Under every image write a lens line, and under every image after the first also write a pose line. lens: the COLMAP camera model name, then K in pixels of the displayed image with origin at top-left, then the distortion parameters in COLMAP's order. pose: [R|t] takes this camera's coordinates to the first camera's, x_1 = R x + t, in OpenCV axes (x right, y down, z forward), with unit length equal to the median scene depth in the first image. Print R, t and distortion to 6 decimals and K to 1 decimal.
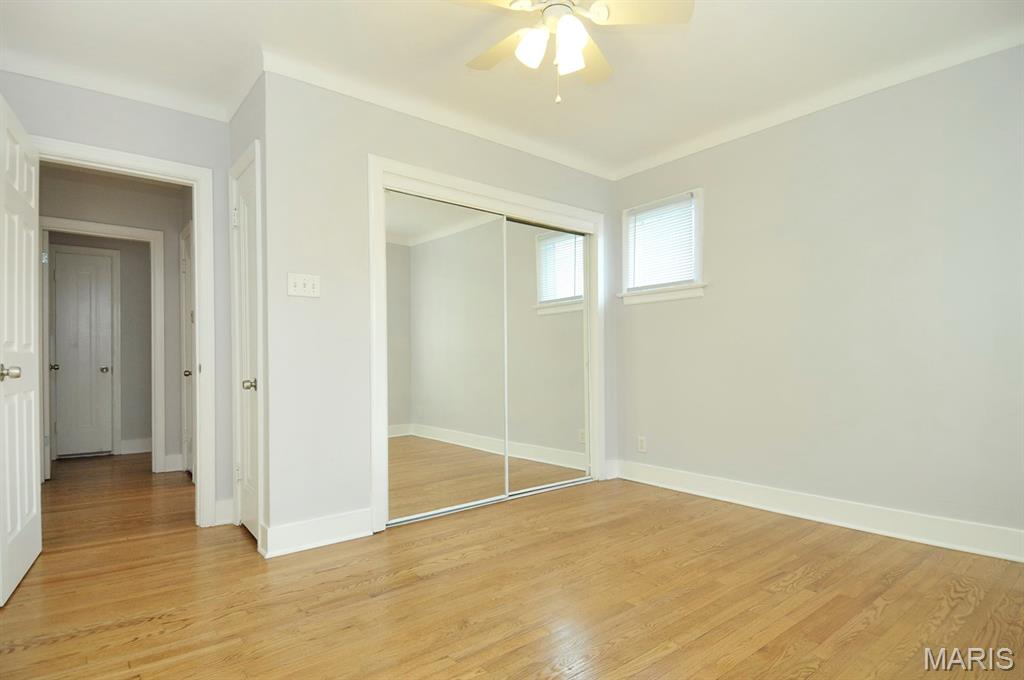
lens RADIAL K [[537.3, 0, 517.6], [0, 537.3, 361.9], [0, 0, 1]] dist [0.047633, -0.050241]
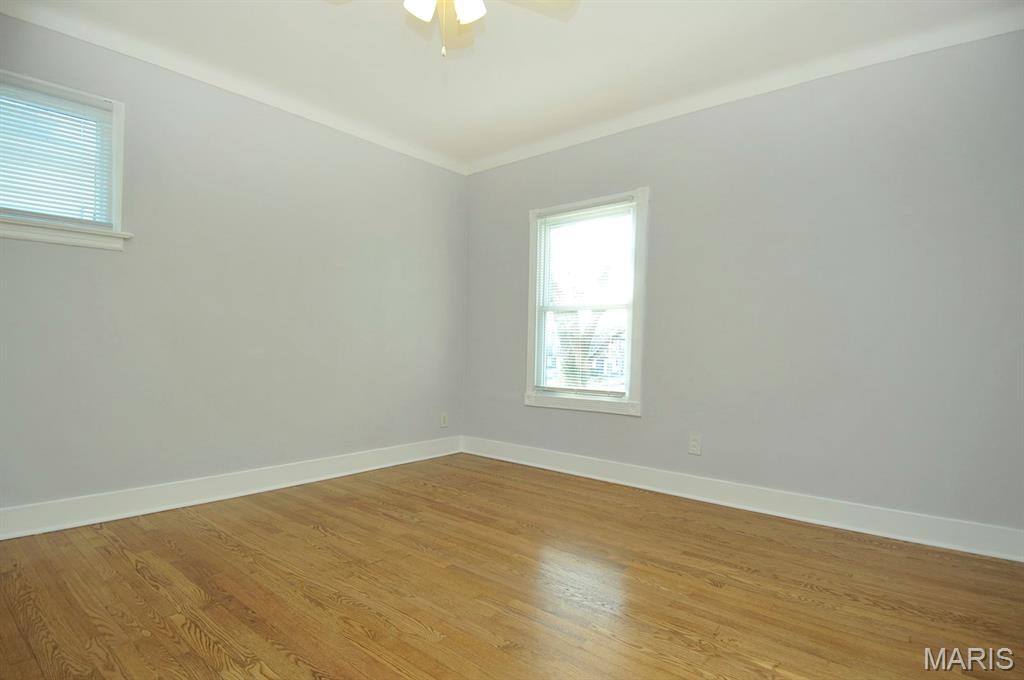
lens RADIAL K [[537.3, 0, 517.6], [0, 537.3, 361.9], [0, 0, 1]] dist [0.047633, -0.050241]
pose [[-0.202229, -0.025312, 0.979011, -0.829131], [-0.019978, 0.999565, 0.021717, 0.006816], [-0.979134, -0.015167, -0.202647, 1.030176]]
